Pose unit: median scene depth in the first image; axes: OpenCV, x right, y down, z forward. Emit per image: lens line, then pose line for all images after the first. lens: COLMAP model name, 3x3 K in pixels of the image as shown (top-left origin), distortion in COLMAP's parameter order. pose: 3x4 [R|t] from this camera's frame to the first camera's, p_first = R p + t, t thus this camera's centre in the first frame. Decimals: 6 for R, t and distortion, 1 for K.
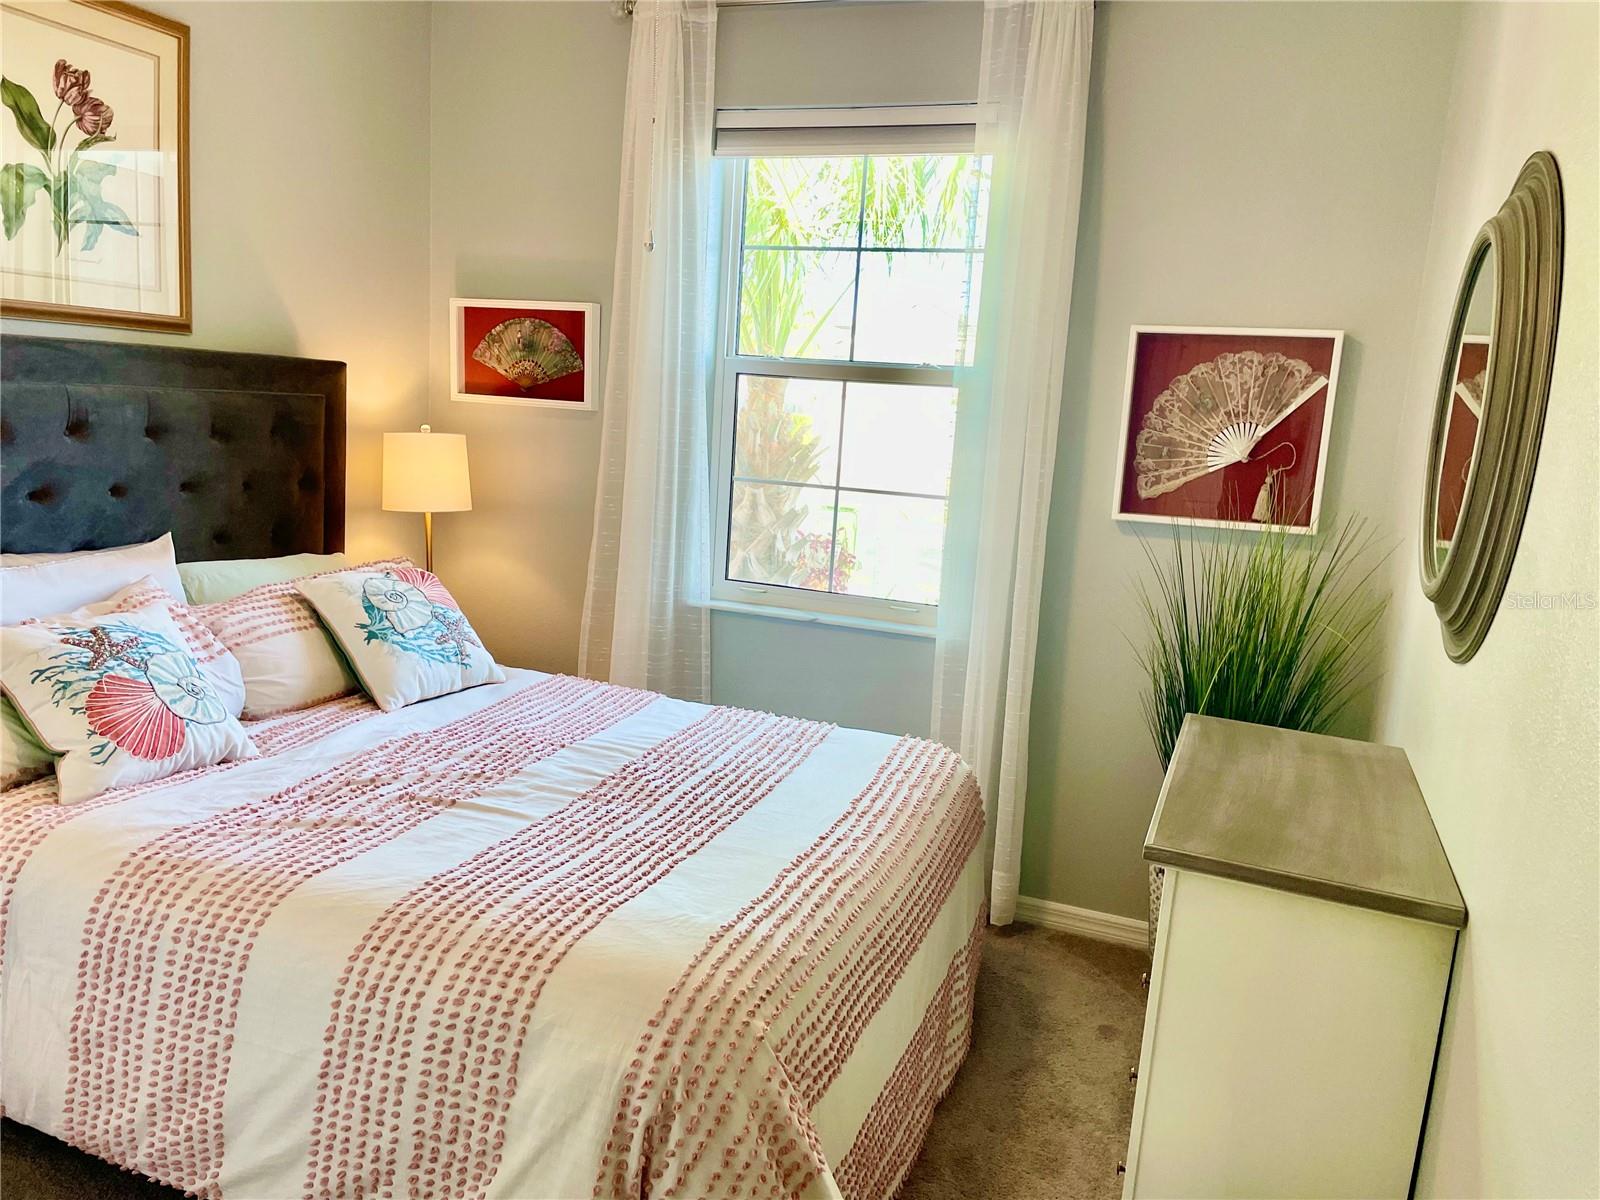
lens RADIAL K [[1201.1, 0, 808.2], [0, 1201.1, 597.3], [0, 0, 1]] dist [0.092929, -0.121183]
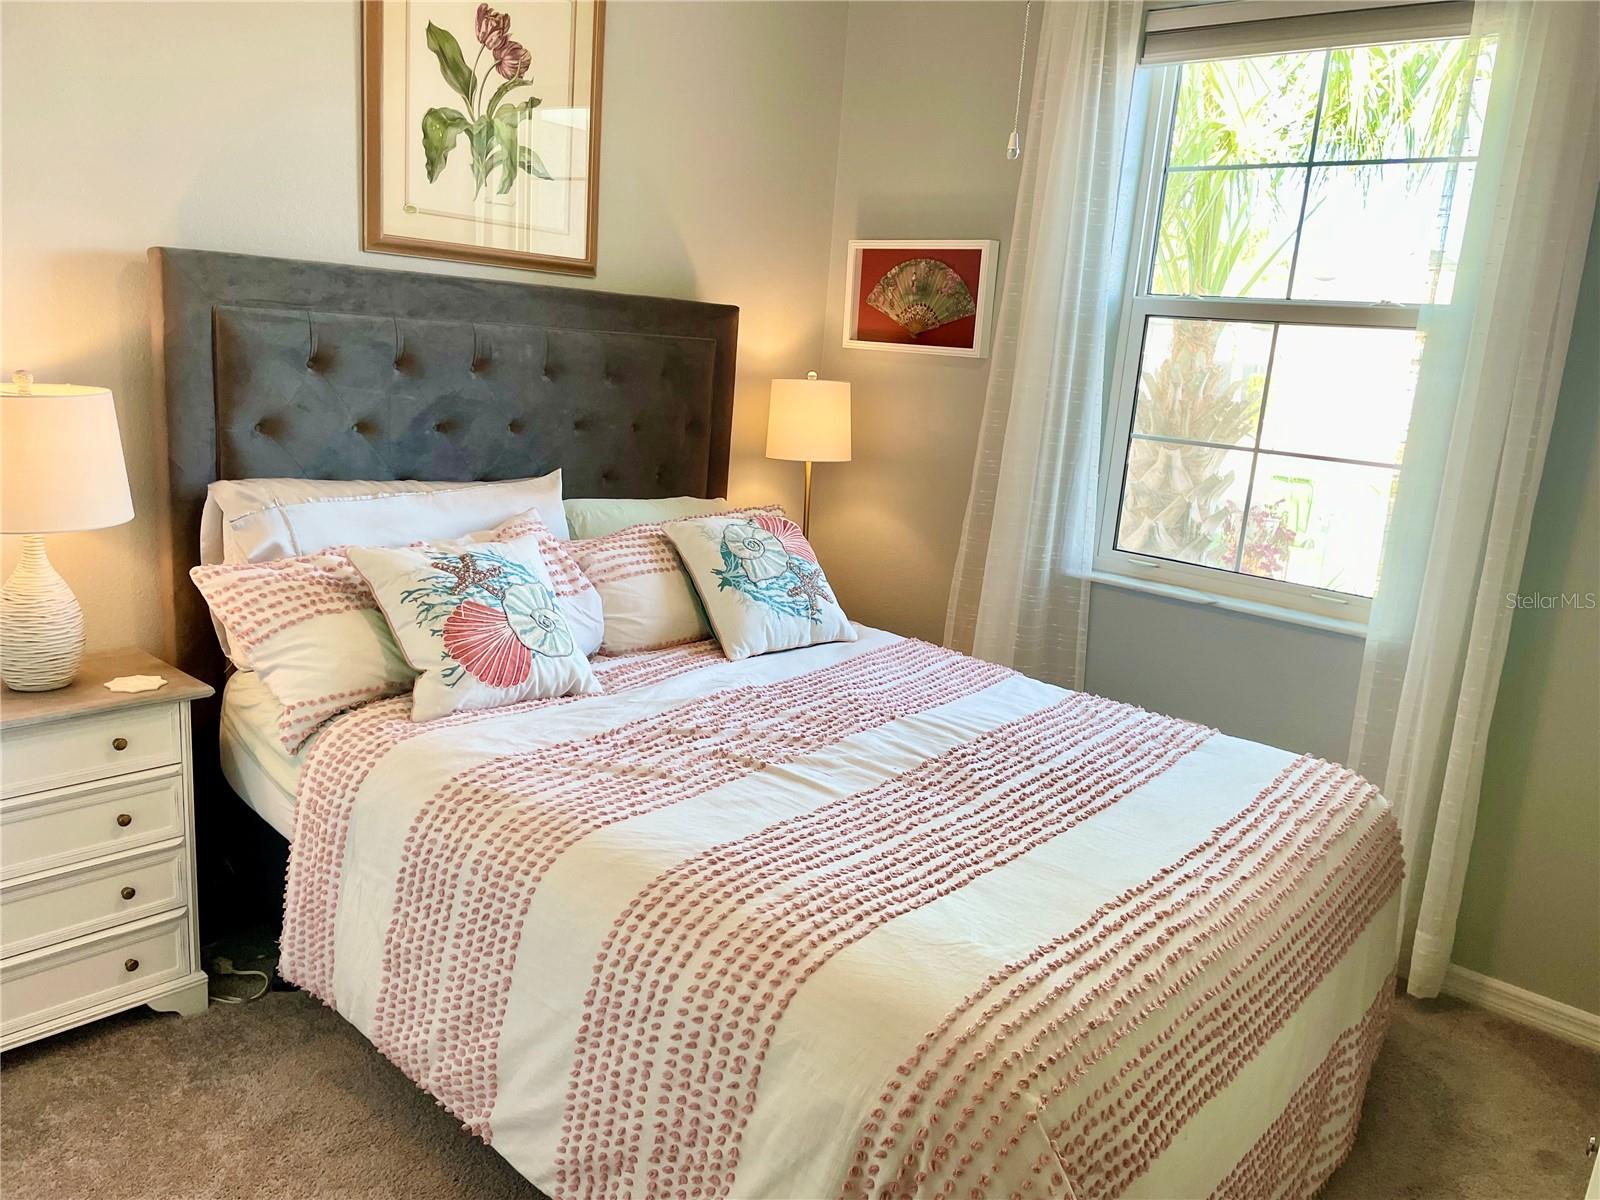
lens RADIAL K [[1201.1, 0, 810.0], [0, 1201.1, 596.6], [0, 0, 1]] dist [0.092929, -0.121183]
pose [[0.935402, 0.081303, -0.344112, 0.050217], [-0.070566, 0.996552, 0.043634, -0.005303], [0.346473, -0.016533, 0.937914, 0.131377]]
